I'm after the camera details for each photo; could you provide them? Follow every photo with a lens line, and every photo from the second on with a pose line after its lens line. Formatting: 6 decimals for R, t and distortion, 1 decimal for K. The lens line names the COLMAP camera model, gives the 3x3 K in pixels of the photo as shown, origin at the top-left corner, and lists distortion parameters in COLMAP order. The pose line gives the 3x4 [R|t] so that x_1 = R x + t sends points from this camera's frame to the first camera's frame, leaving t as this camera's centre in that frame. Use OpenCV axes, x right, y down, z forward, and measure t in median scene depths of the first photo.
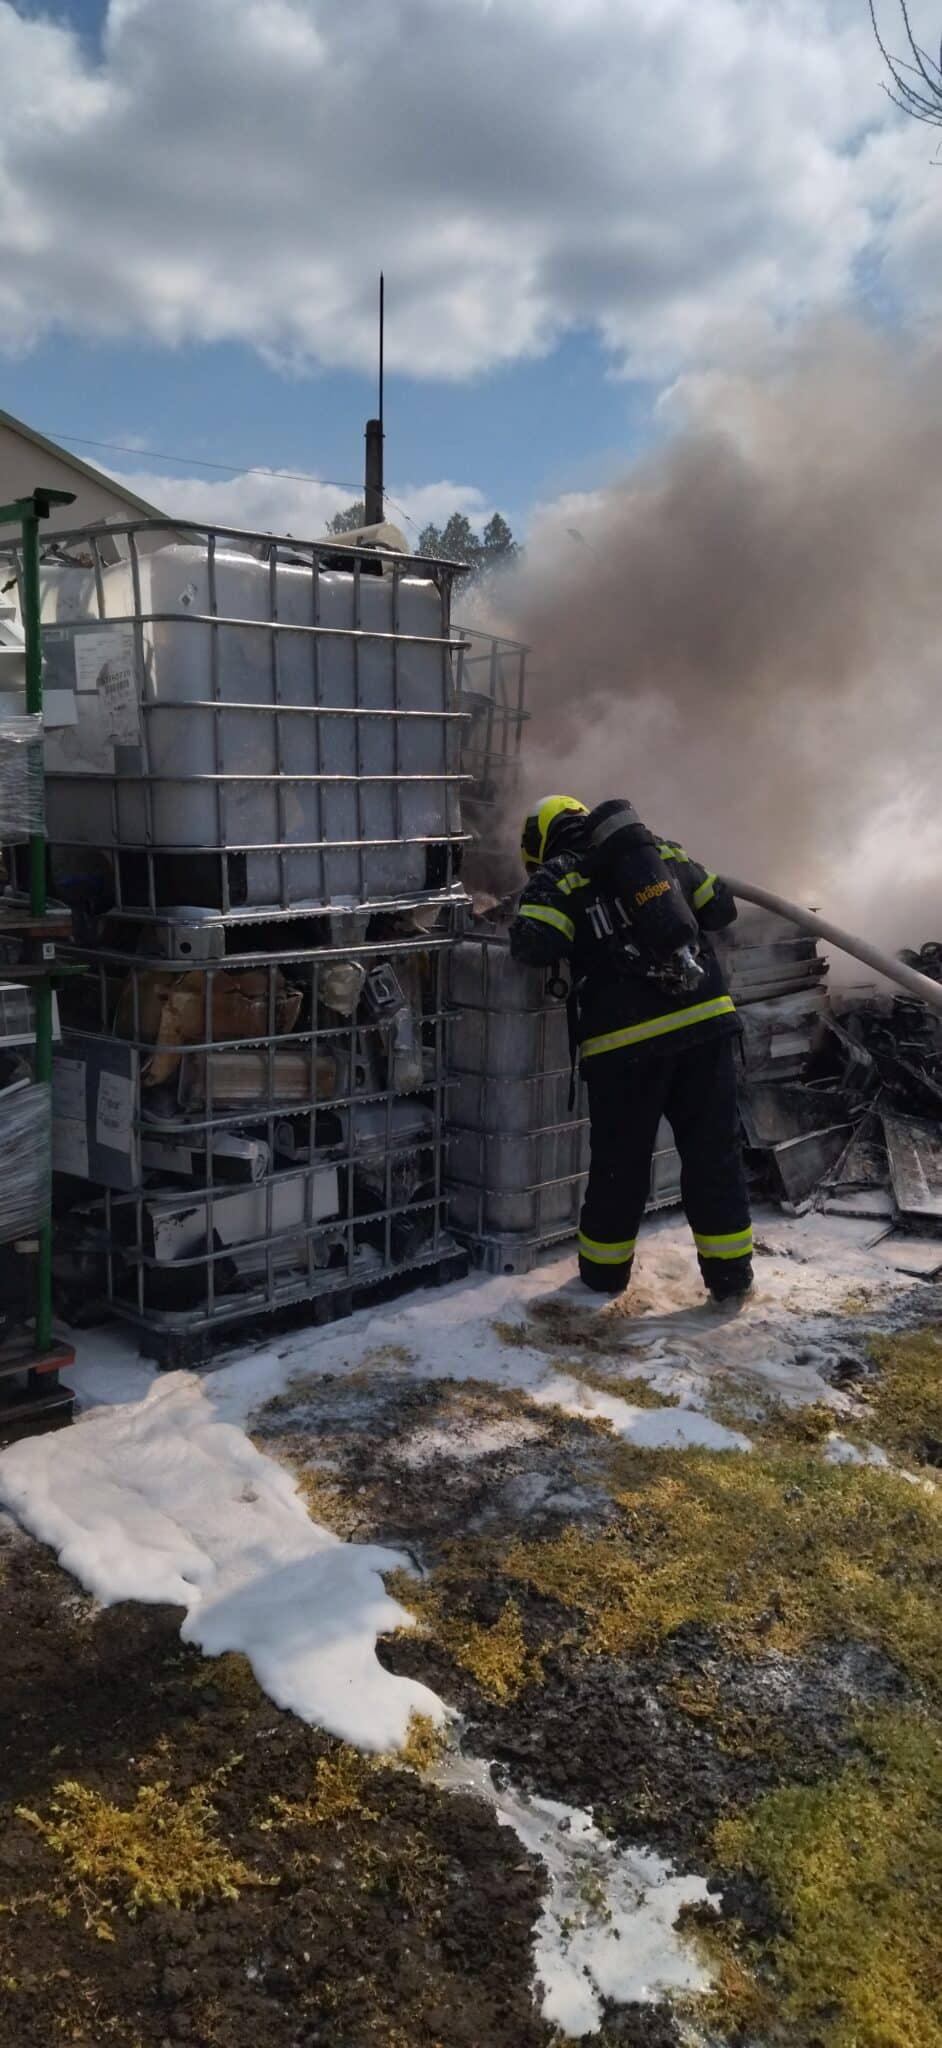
lens RADIAL K [[1554.6, 0, 503.7], [0, 1554.6, 1025.6], [0, 0, 1]] dist [0.099286, -0.135715]
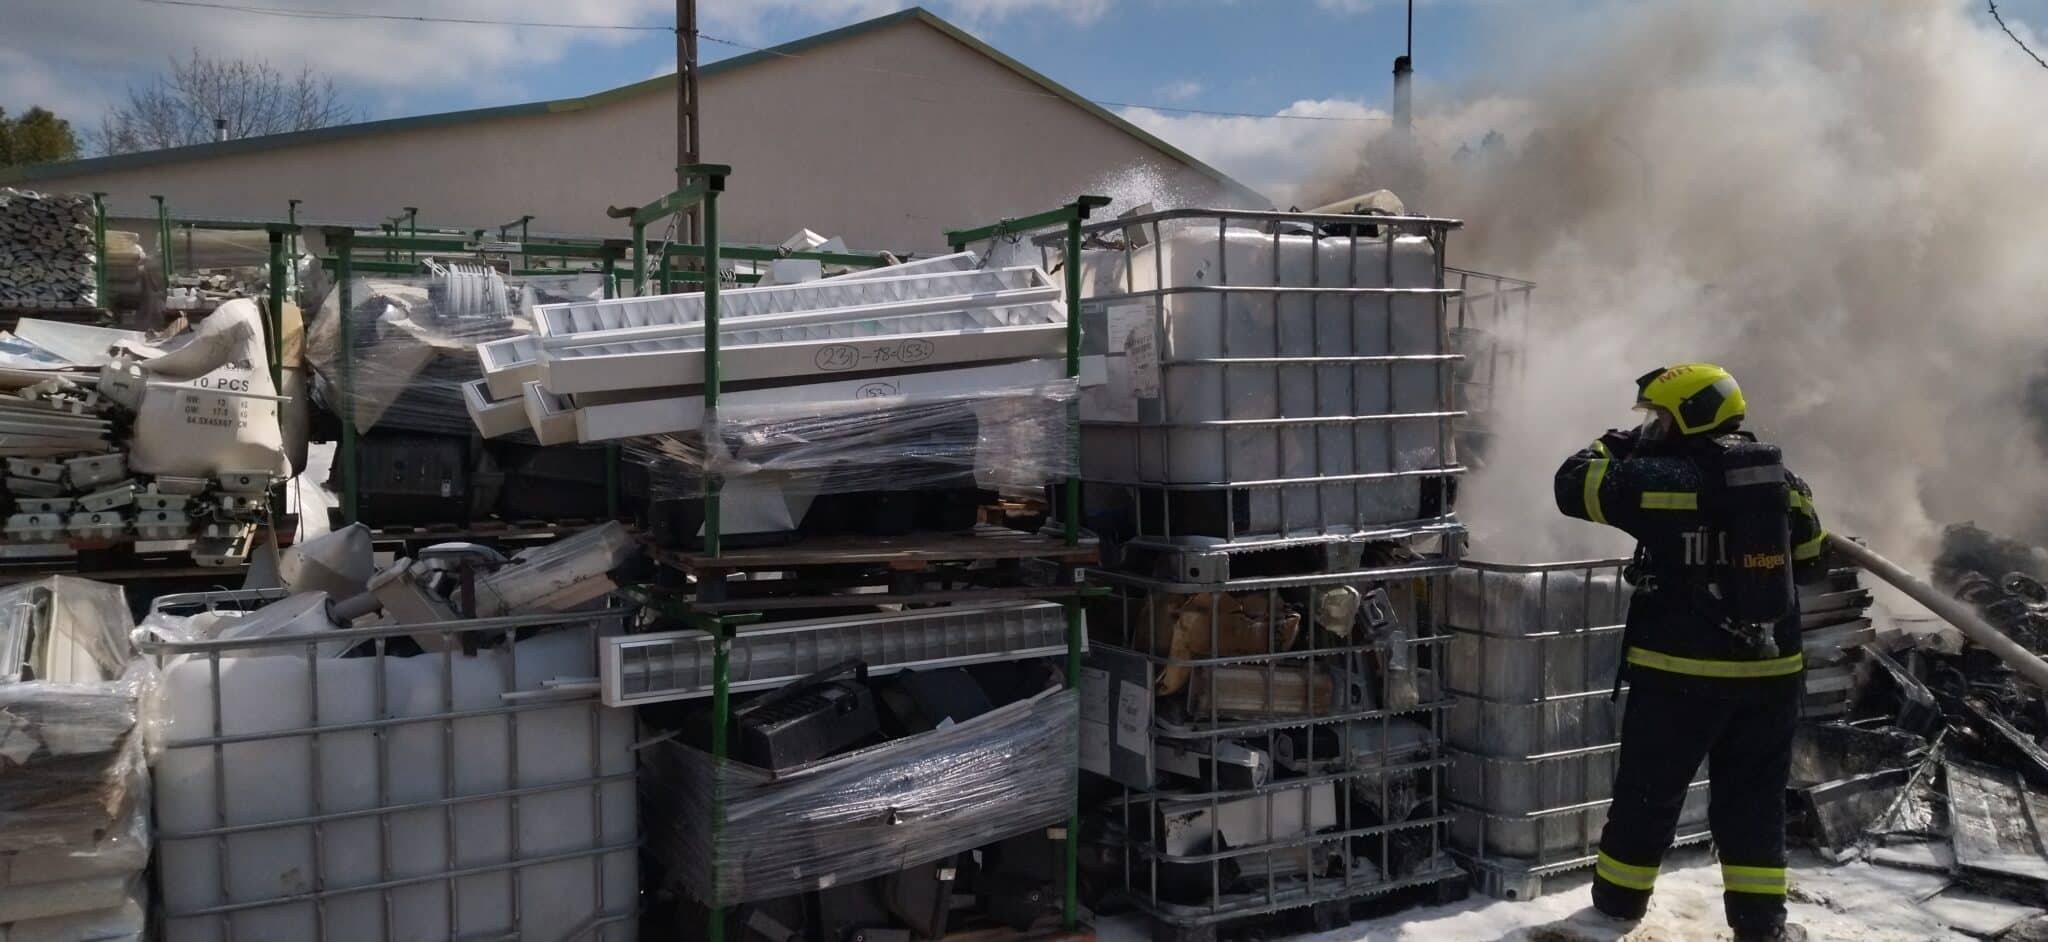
lens RADIAL K [[1554.6, 0, 1045.6], [0, 1554.6, 463.5], [0, 0, 1]] dist [0.099286, -0.135715]
pose [[0.952831, -0.011264, -0.303292, 0.033235], [-0.023766, 0.993473, -0.111561, 0.000031], [0.302570, 0.113507, 0.946344, -0.099690]]
